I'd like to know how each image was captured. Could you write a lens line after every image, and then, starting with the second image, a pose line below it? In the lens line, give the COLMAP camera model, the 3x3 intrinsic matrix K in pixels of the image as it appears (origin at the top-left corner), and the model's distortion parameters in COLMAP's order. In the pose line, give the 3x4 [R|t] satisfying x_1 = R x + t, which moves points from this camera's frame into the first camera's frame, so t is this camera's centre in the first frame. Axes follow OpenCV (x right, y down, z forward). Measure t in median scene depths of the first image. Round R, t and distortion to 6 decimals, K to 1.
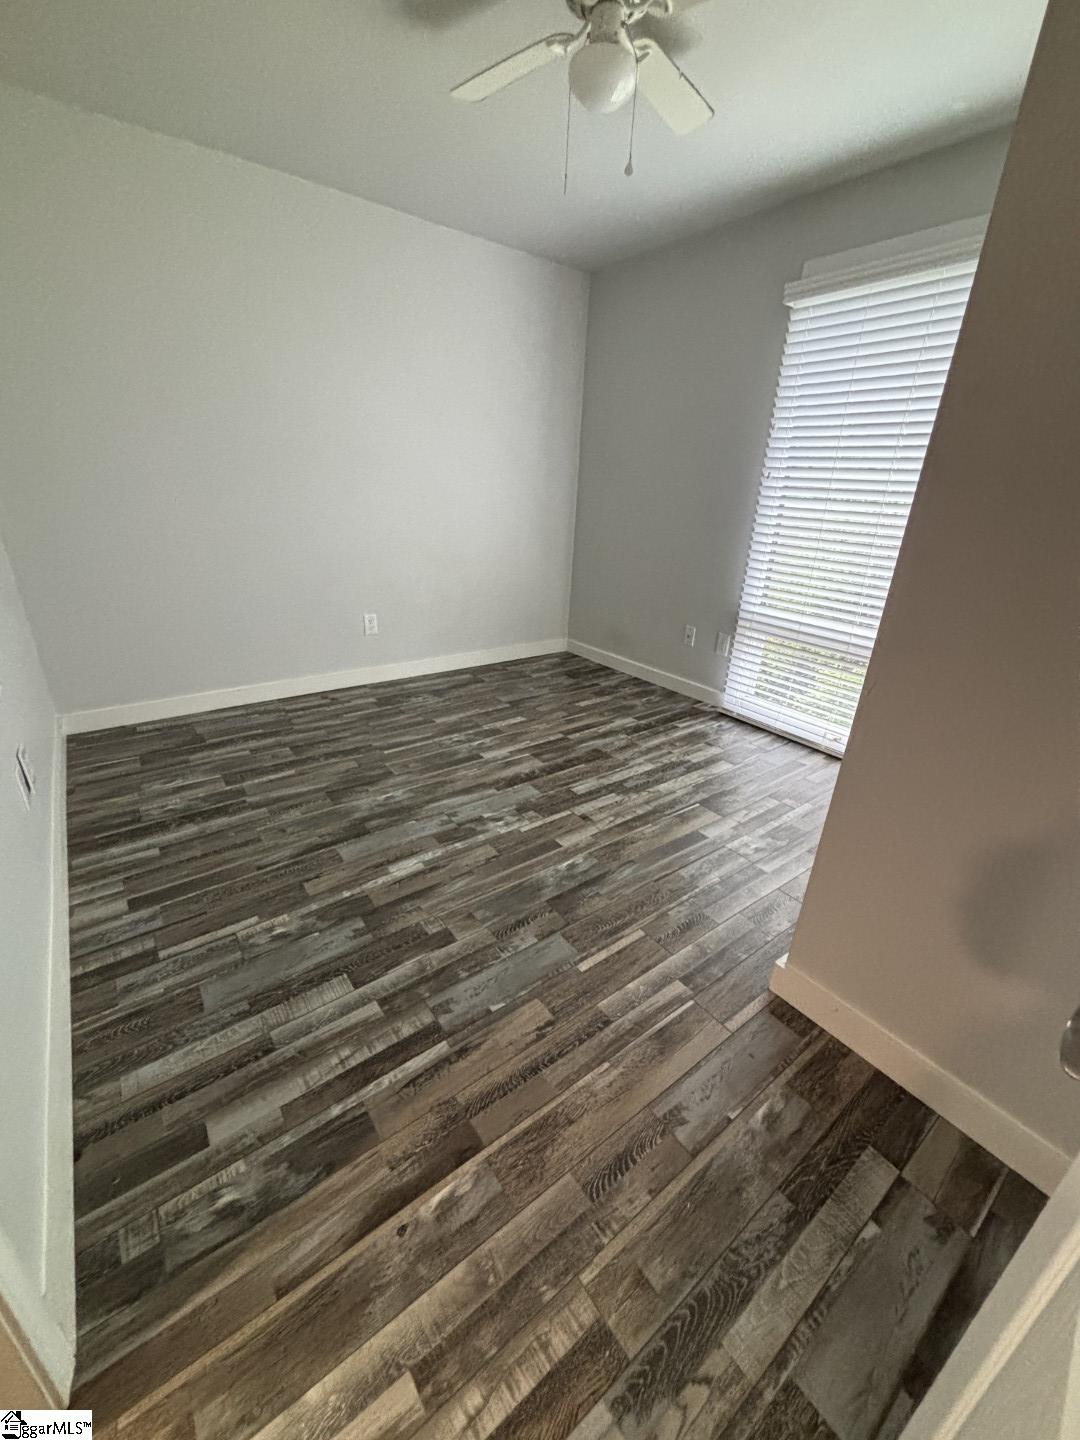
lens RADIAL K [[577.6, 0, 537.9], [0, 577.6, 723.3], [0, 0, 1]] dist [-0.002993, -0.000308]
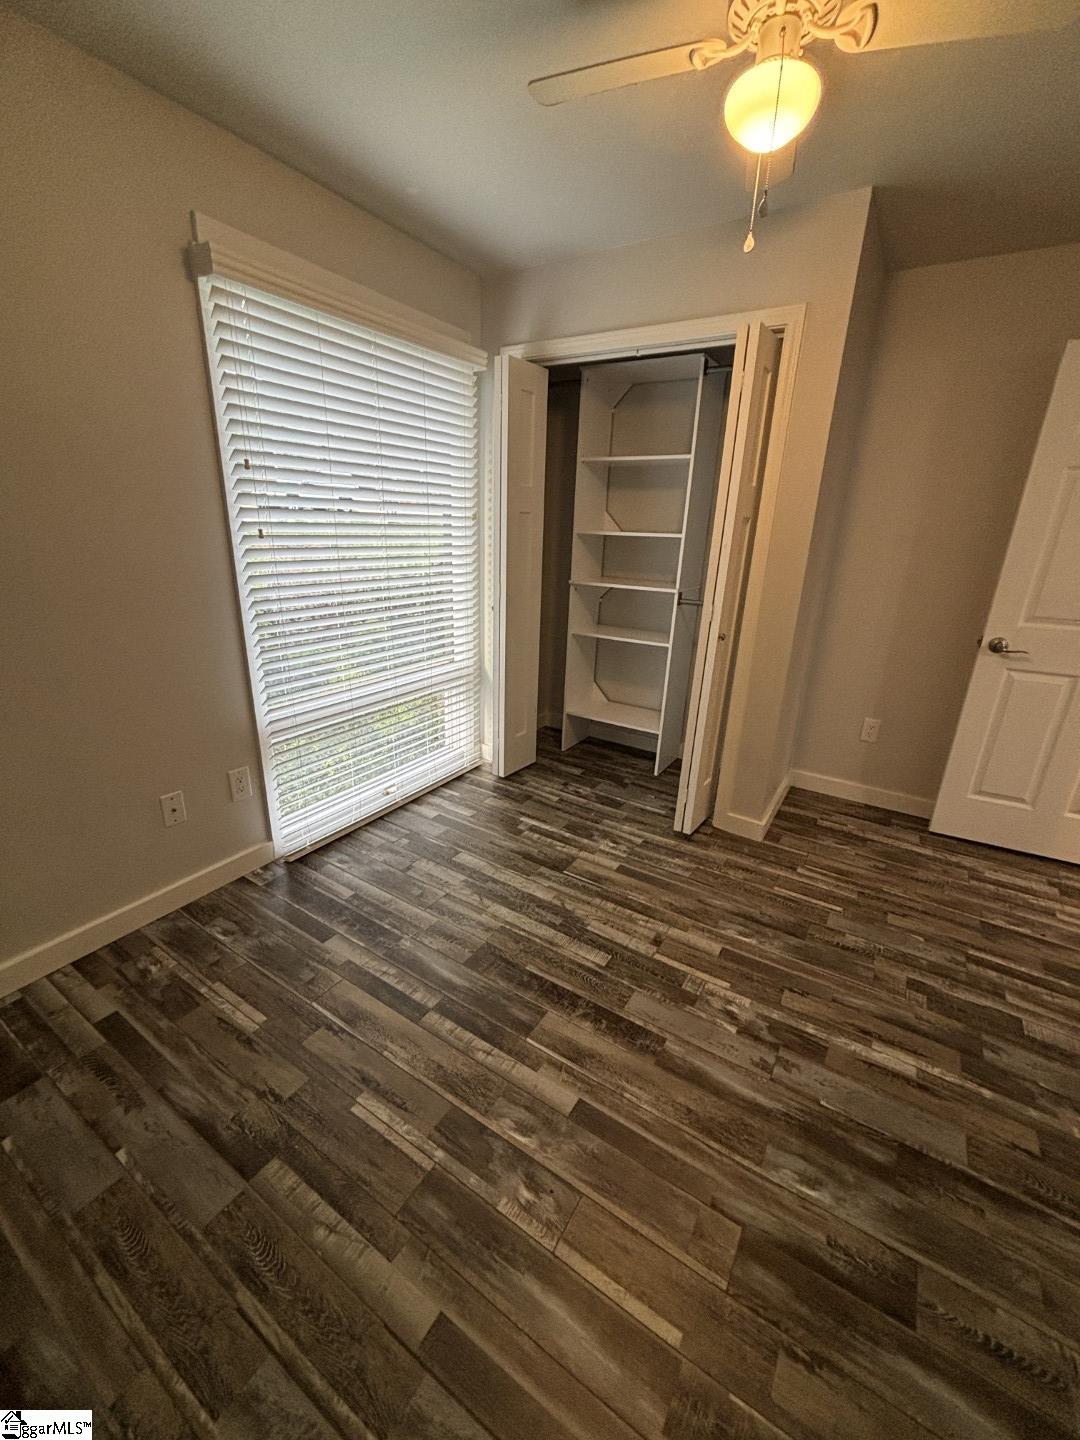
lens RADIAL K [[577.6, 0, 540.5], [0, 577.6, 723.1], [0, 0, 1]] dist [-0.002993, -0.000308]
pose [[-0.351387, -0.368843, 0.860513, -0.480402], [0.311543, 0.820679, 0.478986, -0.574631], [-0.882875, 0.436396, -0.173466, 1.135566]]
